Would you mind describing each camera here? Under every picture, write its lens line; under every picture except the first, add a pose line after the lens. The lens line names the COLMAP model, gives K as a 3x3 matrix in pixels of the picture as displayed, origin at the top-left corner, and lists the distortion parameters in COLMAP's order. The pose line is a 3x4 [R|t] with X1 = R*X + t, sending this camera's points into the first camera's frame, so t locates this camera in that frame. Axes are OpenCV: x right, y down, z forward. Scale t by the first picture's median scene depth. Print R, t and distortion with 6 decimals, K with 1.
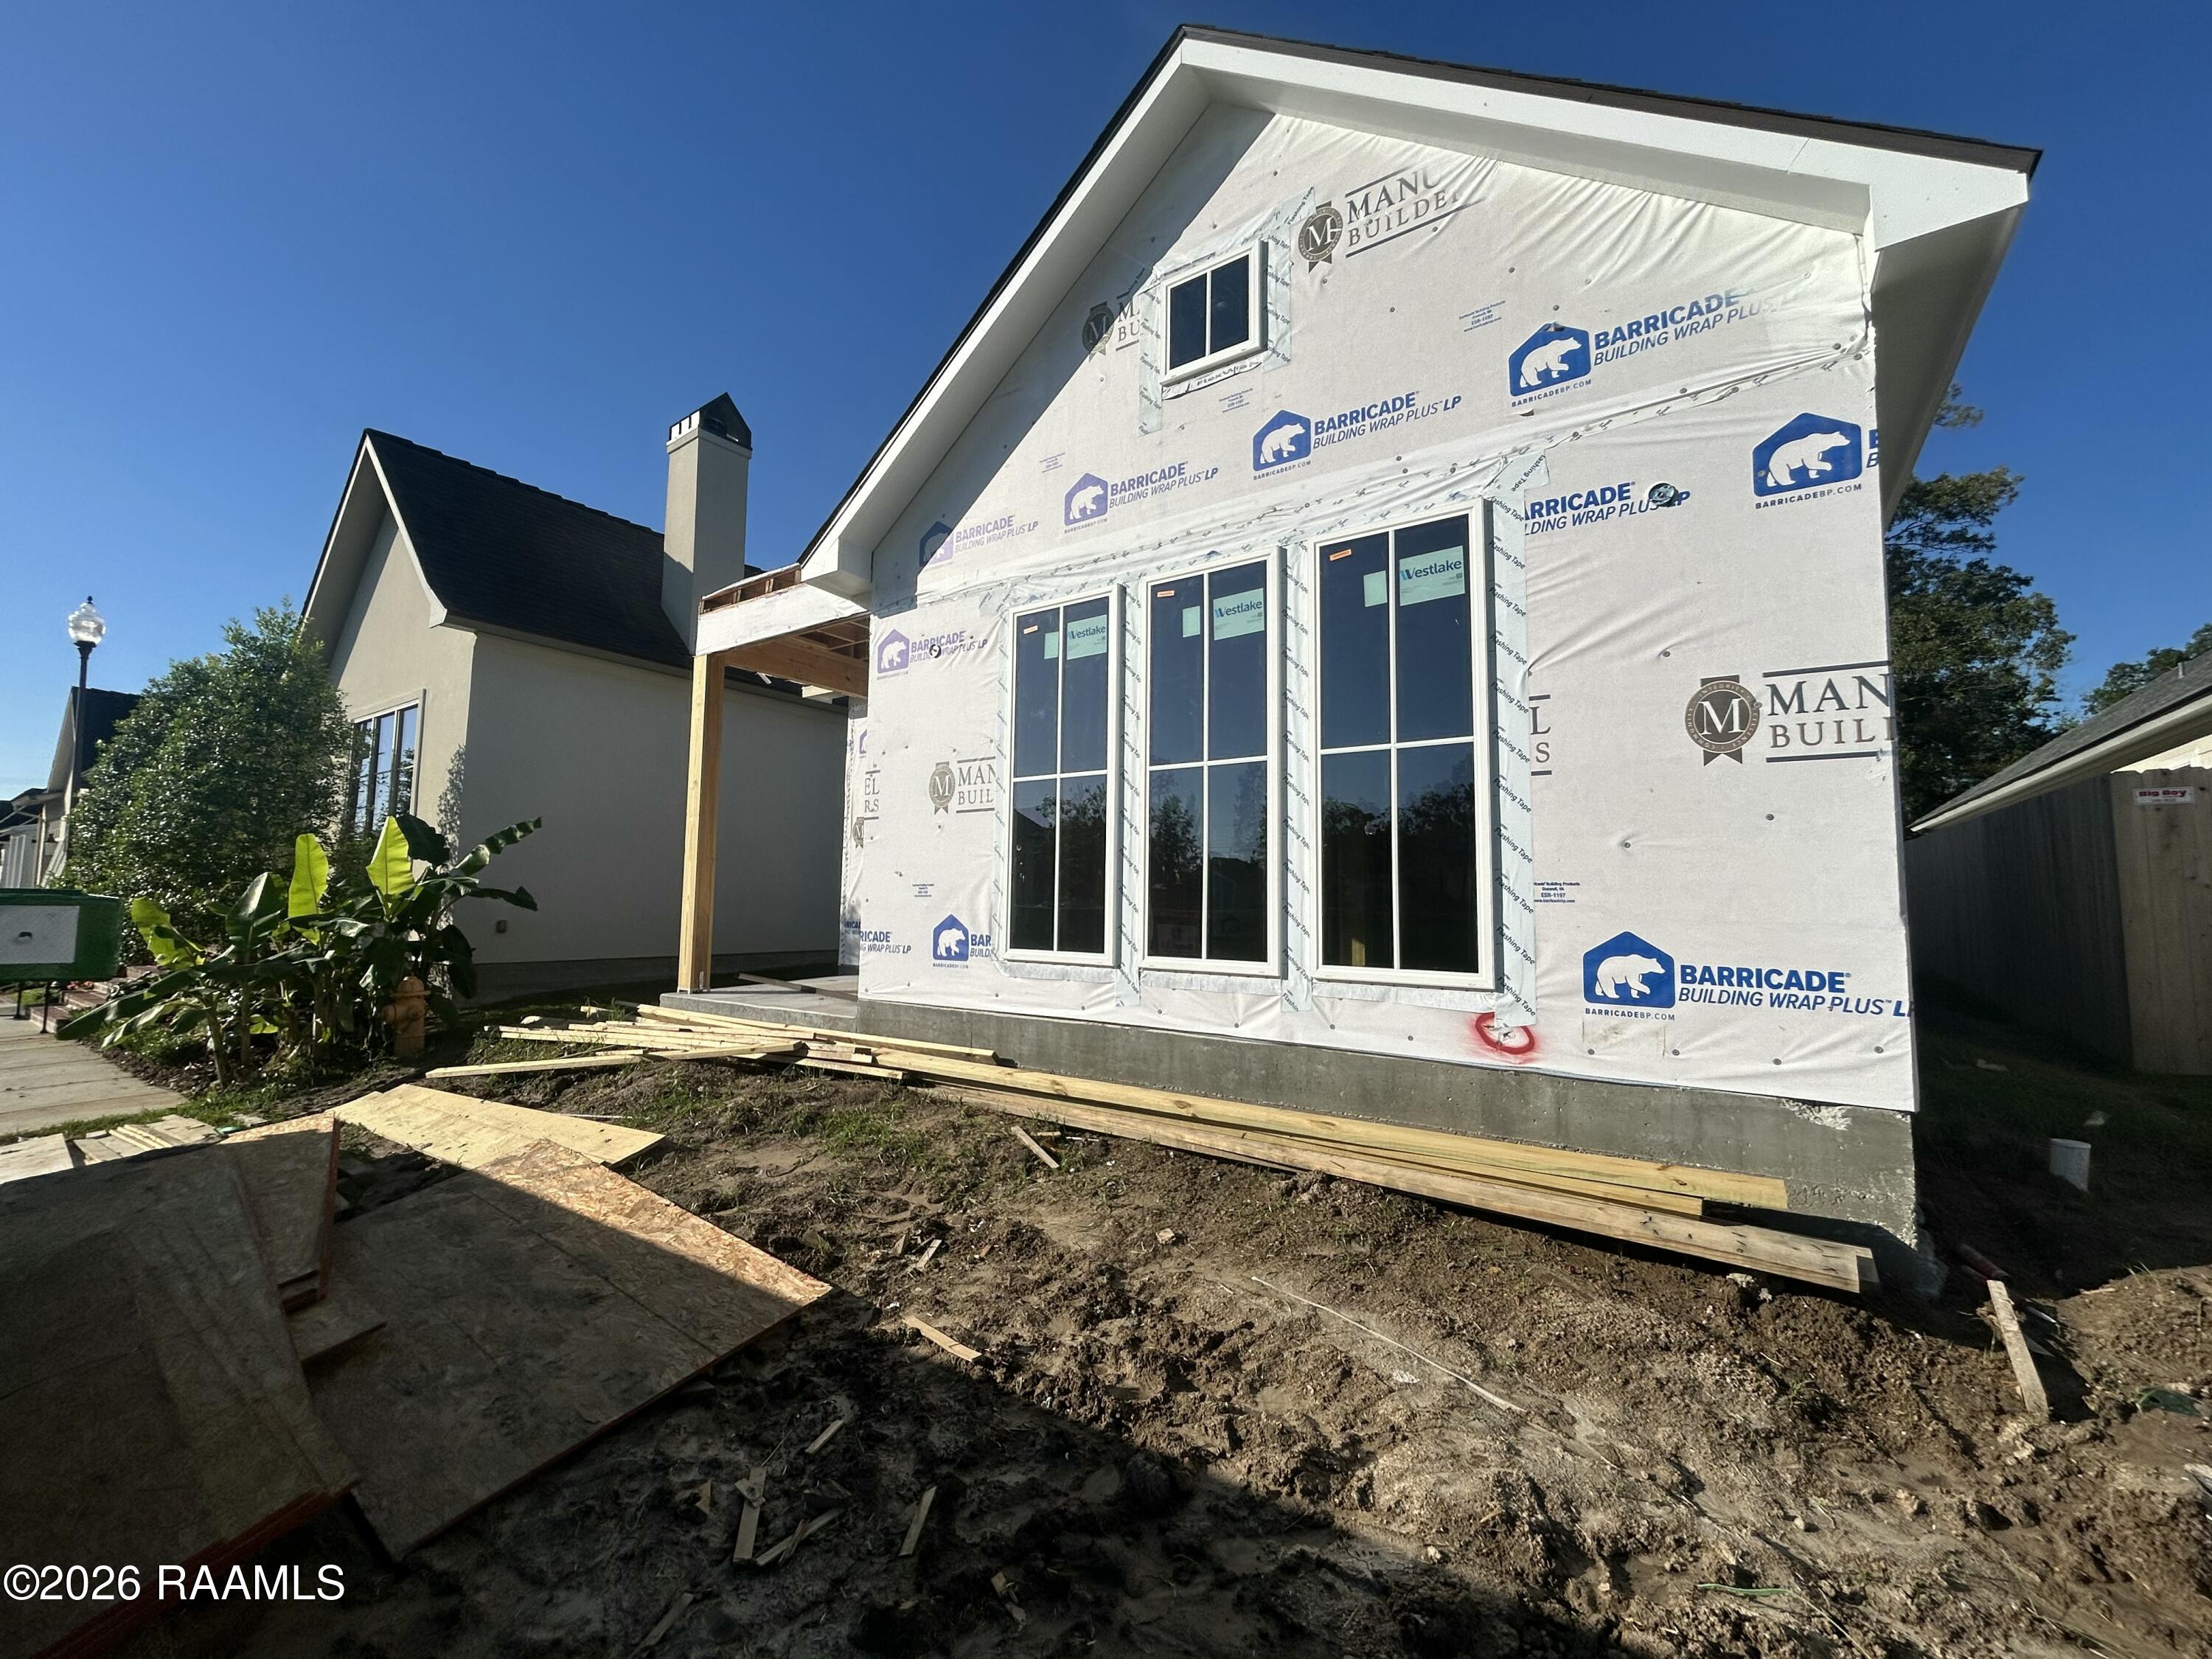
lens RADIAL K [[898.5, 0, 1110.2], [0, 898.5, 820.0], [0, 0, 1]] dist [0.005705, -0.002021]
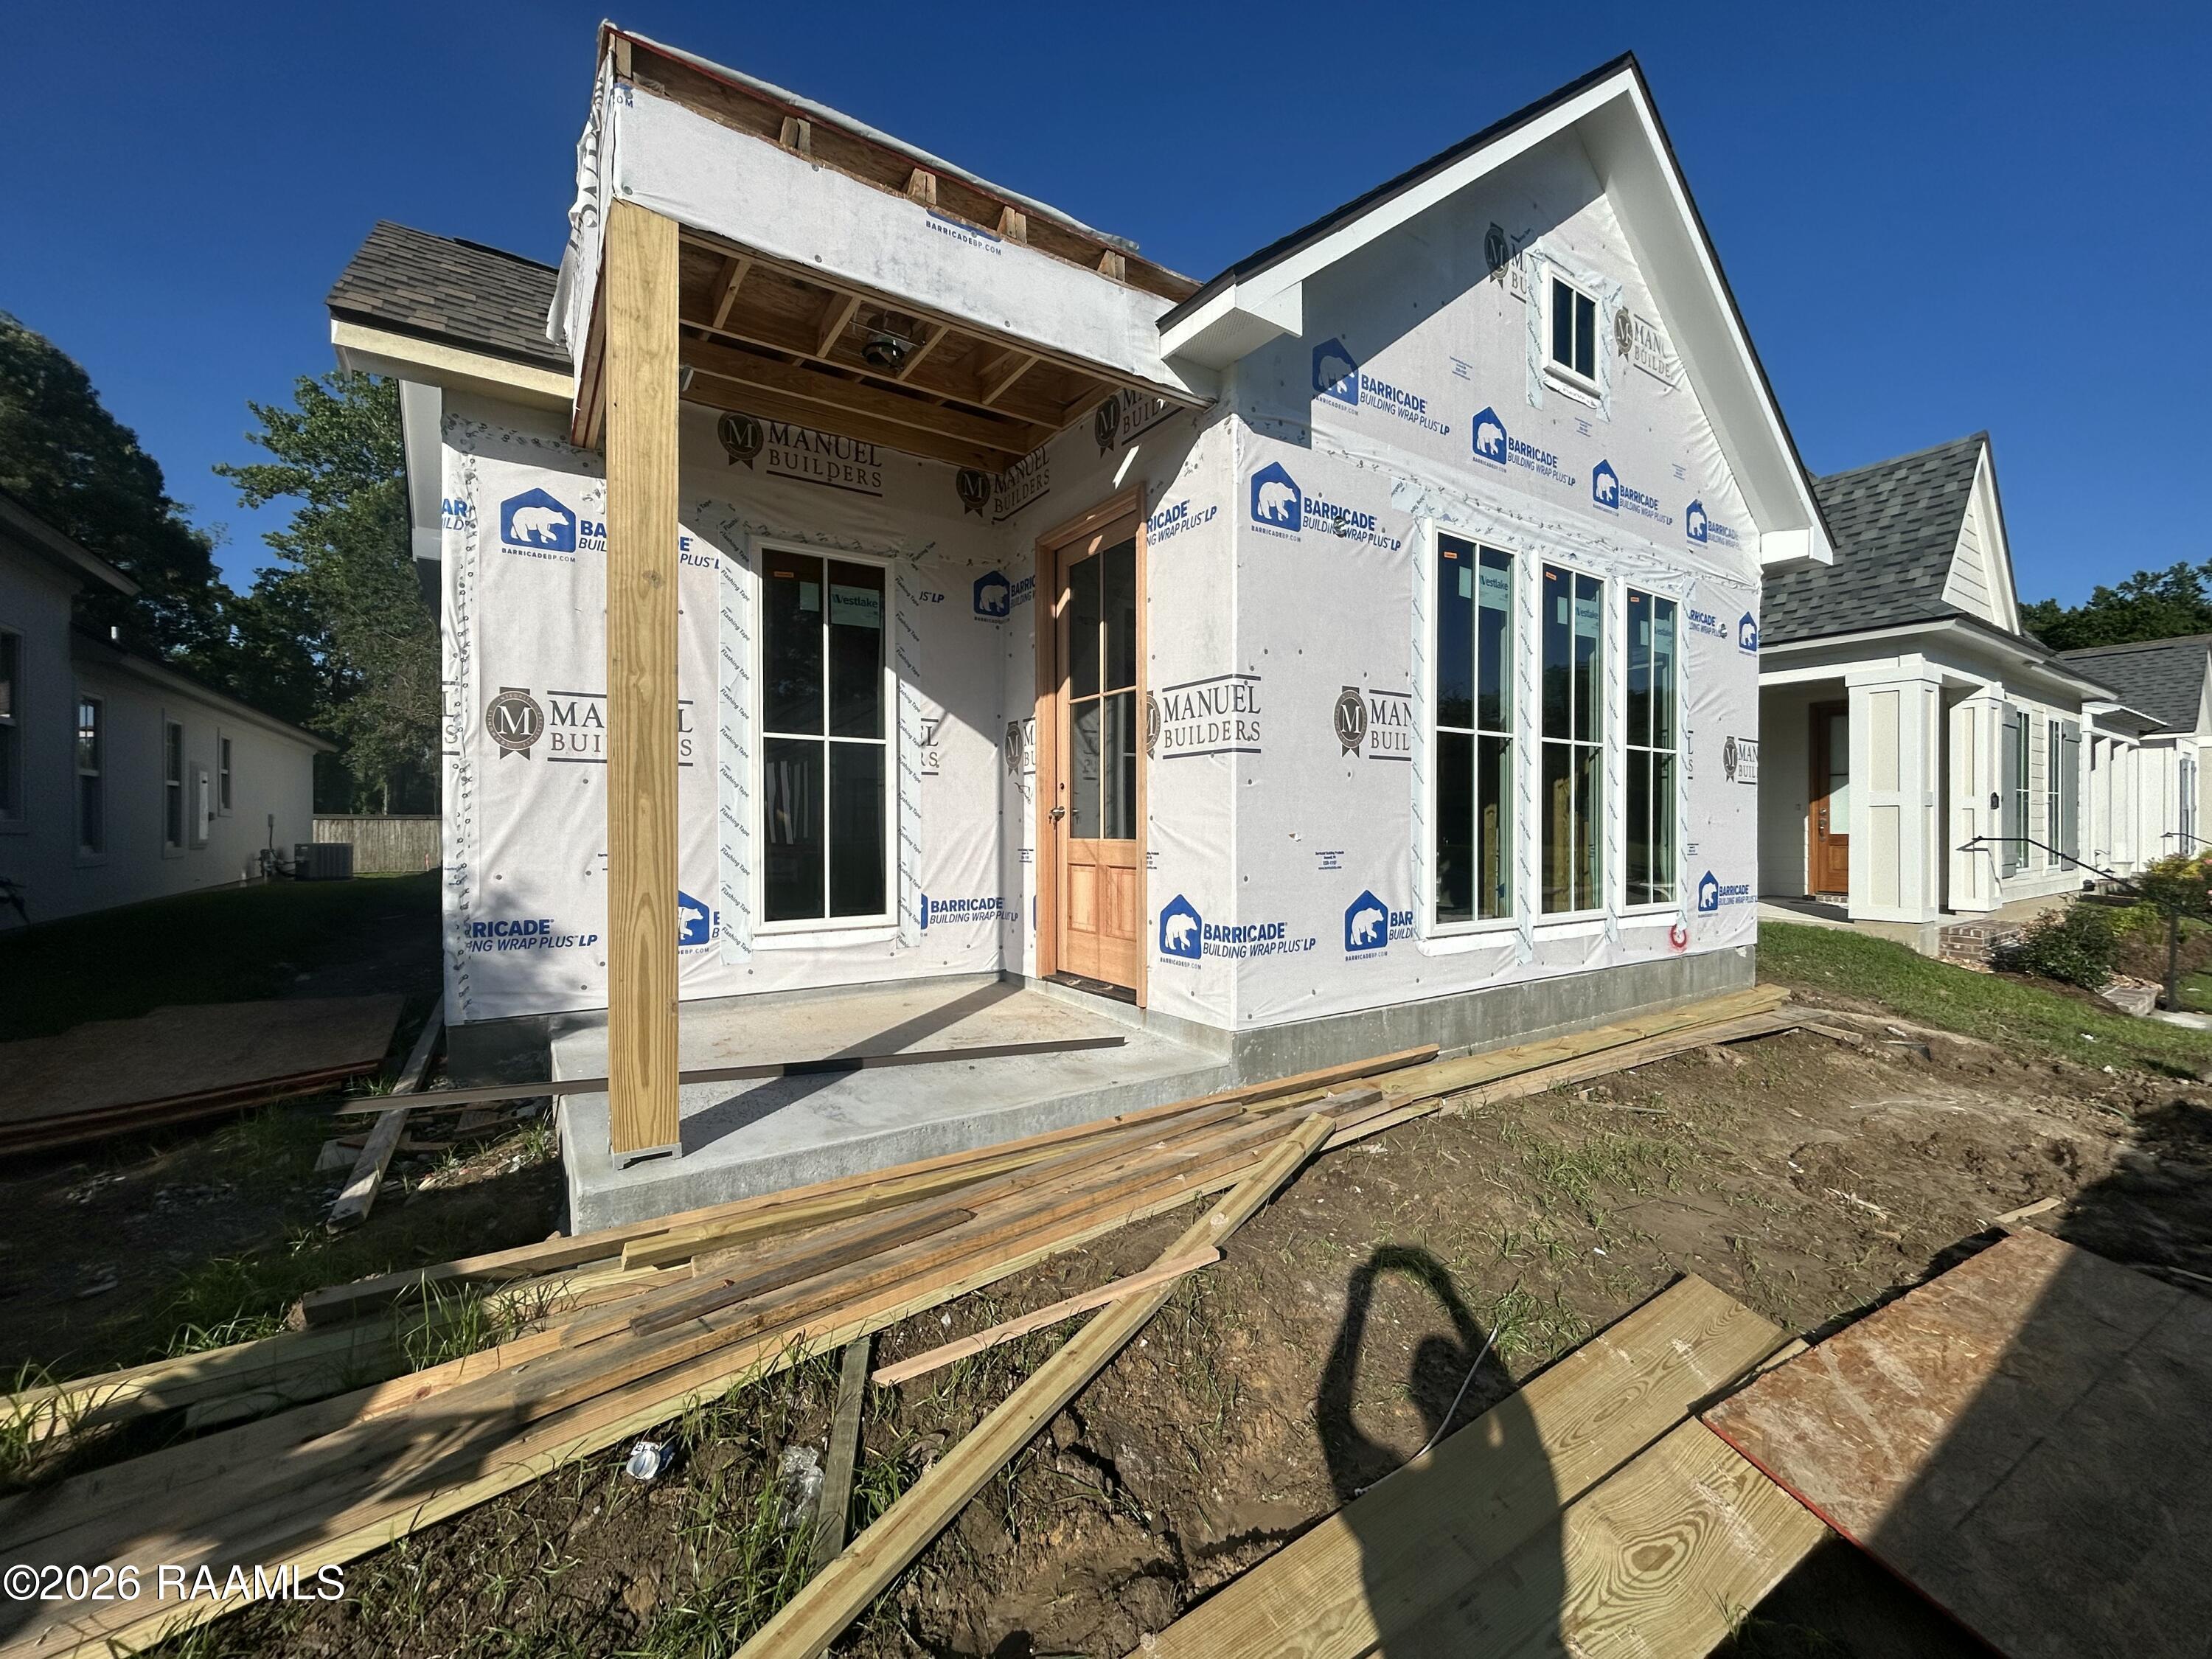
lens RADIAL K [[898.5, 0, 1112.0], [0, 898.5, 834.3], [0, 0, 1]] dist [0.005705, -0.002021]
pose [[0.354786, -0.011011, 0.934883, -1.004295], [-0.072238, 0.996619, 0.039152, 0.044397], [-0.932152, -0.081425, 0.352791, 0.966218]]
